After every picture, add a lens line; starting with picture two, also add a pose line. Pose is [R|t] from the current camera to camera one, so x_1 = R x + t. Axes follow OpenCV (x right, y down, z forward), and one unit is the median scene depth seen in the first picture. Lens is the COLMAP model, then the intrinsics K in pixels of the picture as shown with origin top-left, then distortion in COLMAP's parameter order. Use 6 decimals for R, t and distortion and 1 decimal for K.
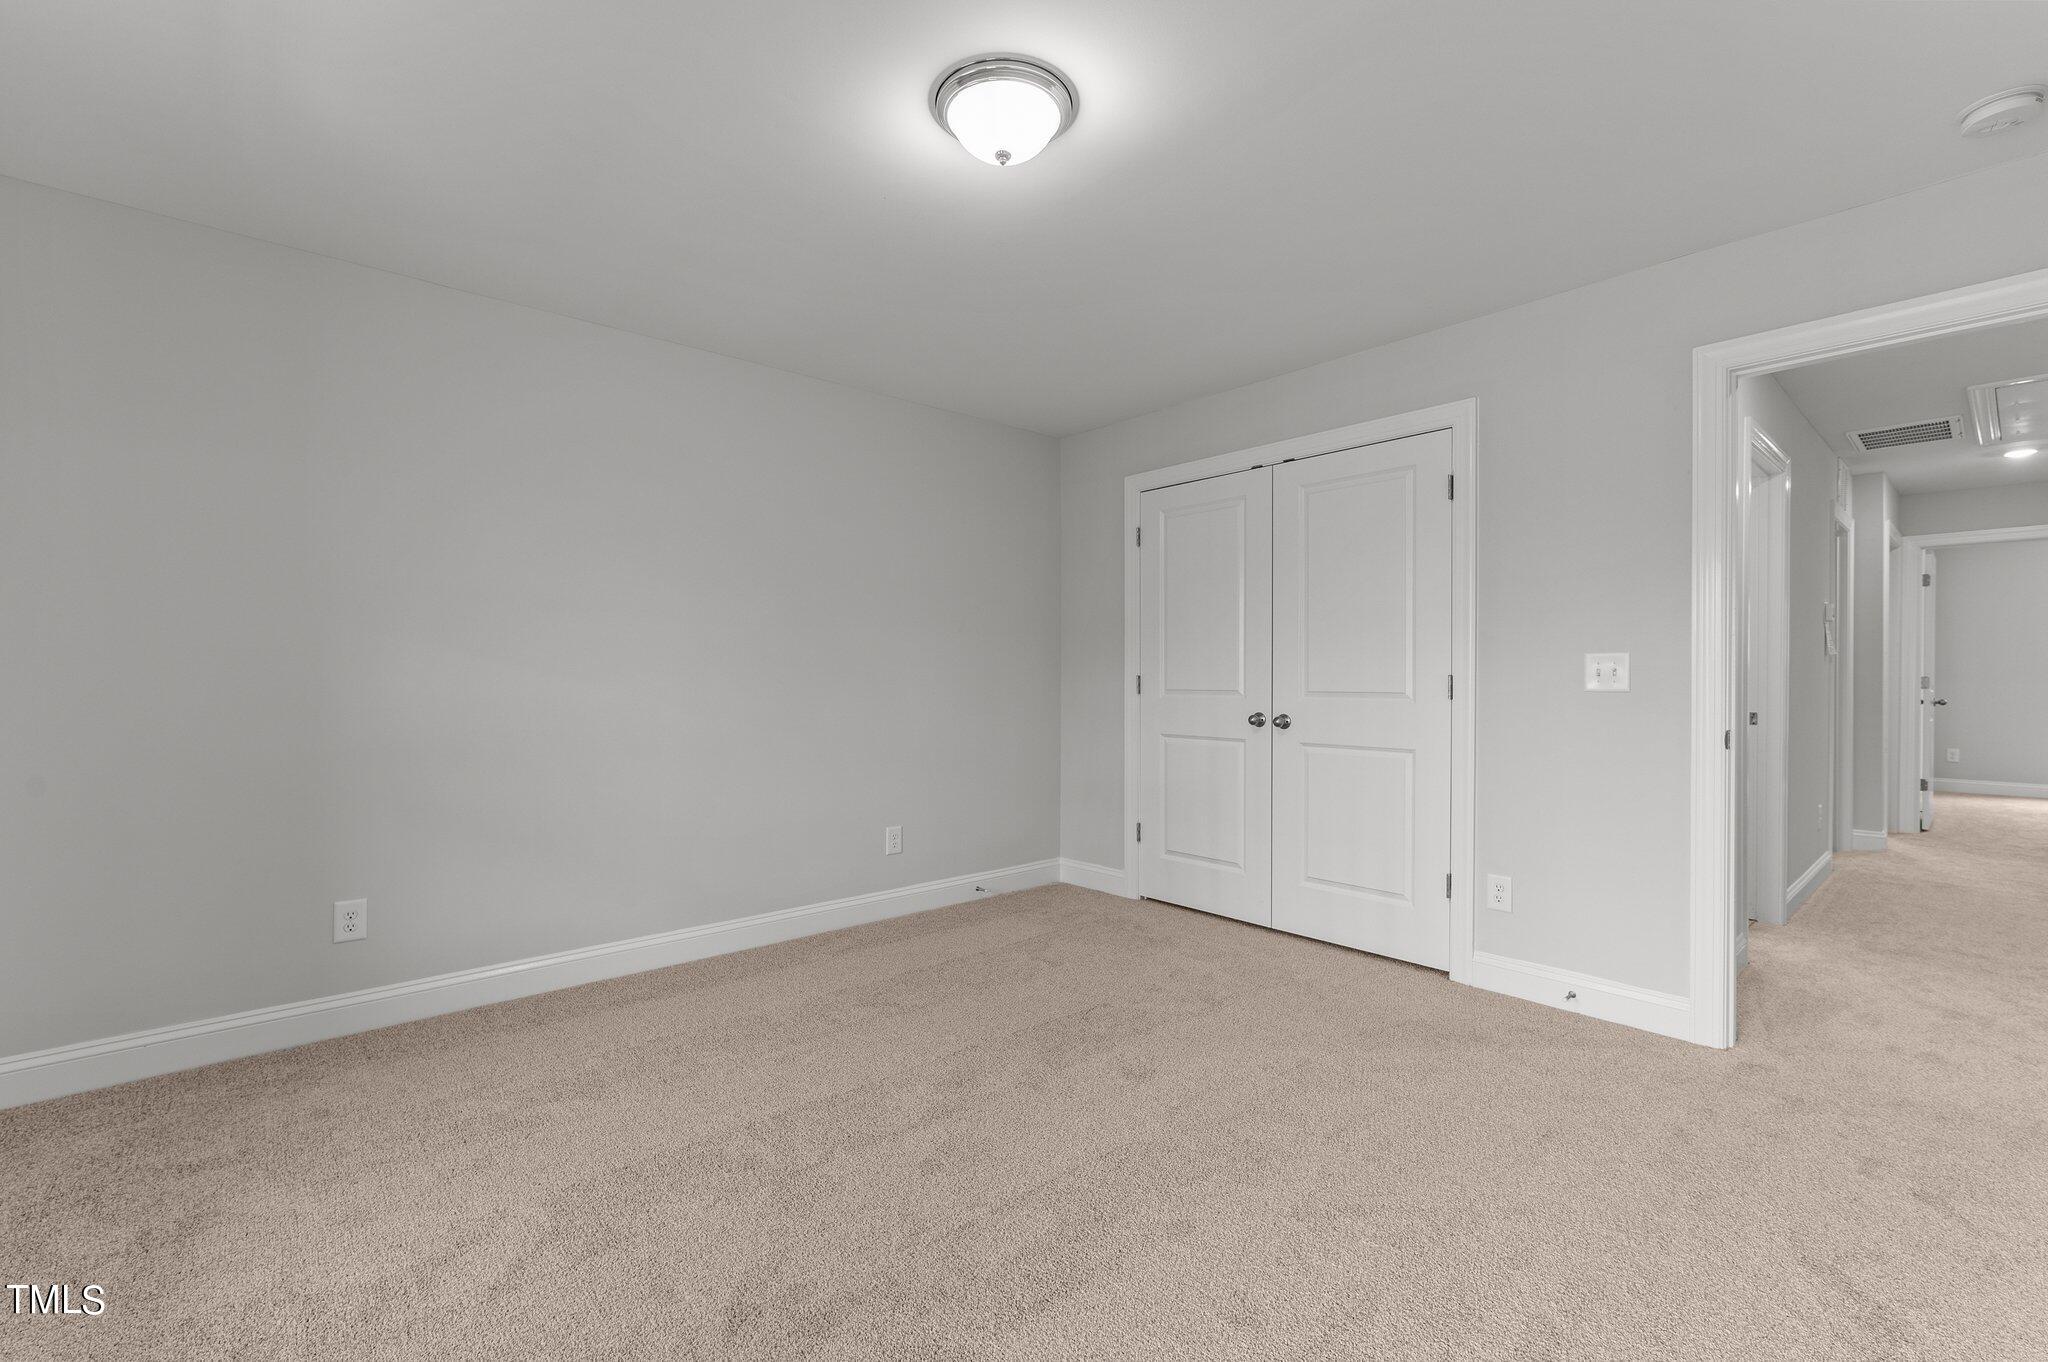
lens RADIAL K [[879.2, 0, 1020.3], [0, 879.2, 677.2], [0, 0, 1]] dist [0.001076, -0.000861]
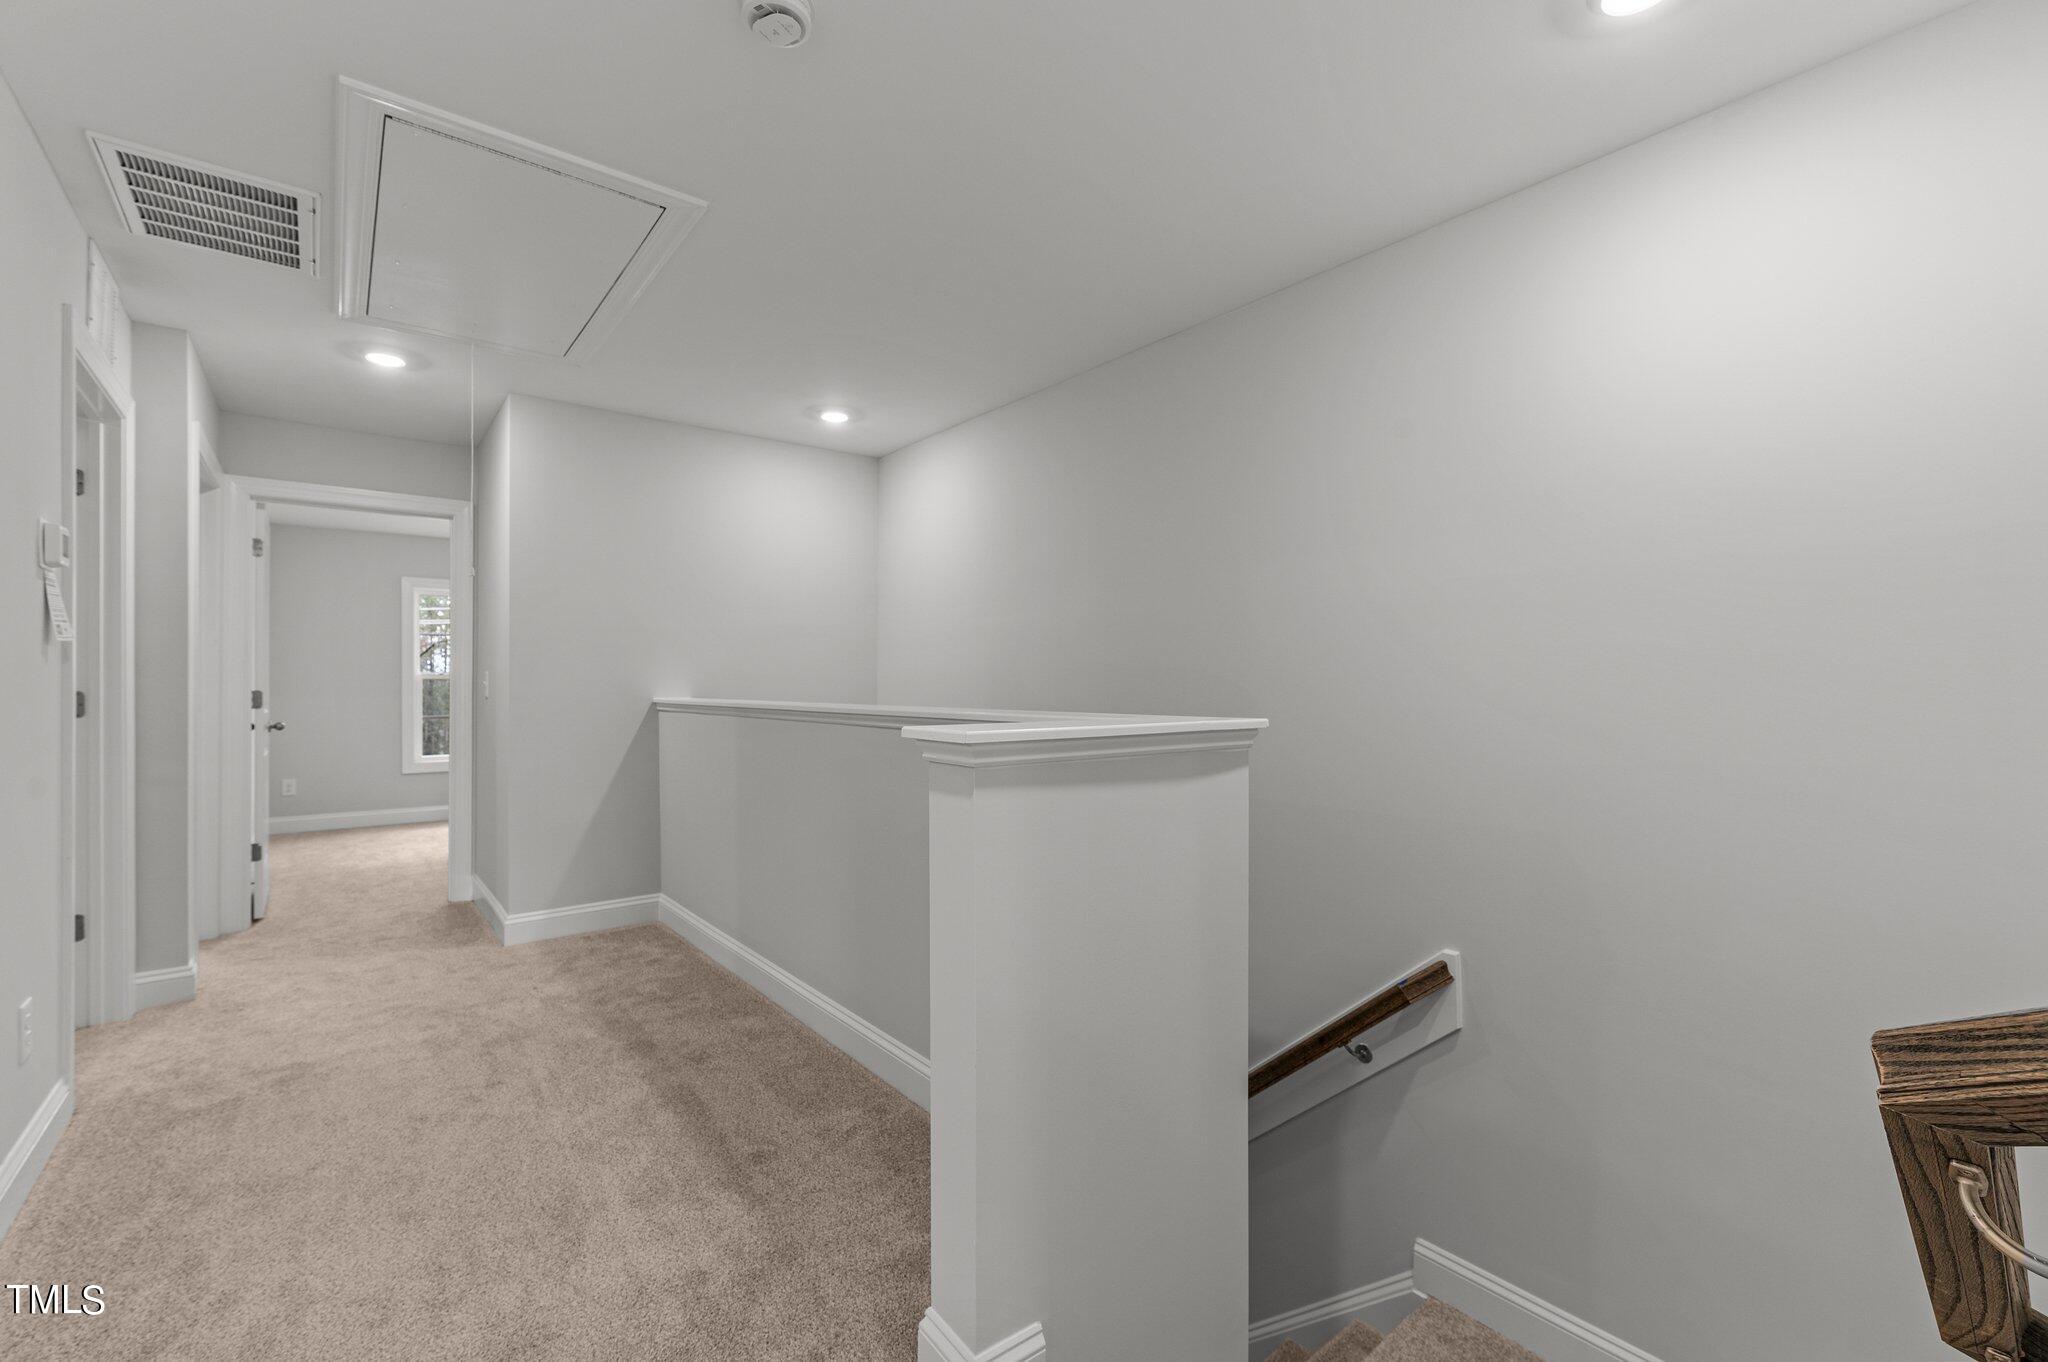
lens RADIAL K [[879.2, 0, 1024.7], [0, 879.2, 684.3], [0, 0, 1]] dist [0.001076, -0.000861]
pose [[0.051353, 0.001189, 0.998680, 0.400380], [0.008442, 0.999963, -0.001624, 0.001136], [-0.998645, 0.008515, 0.051341, 0.391326]]
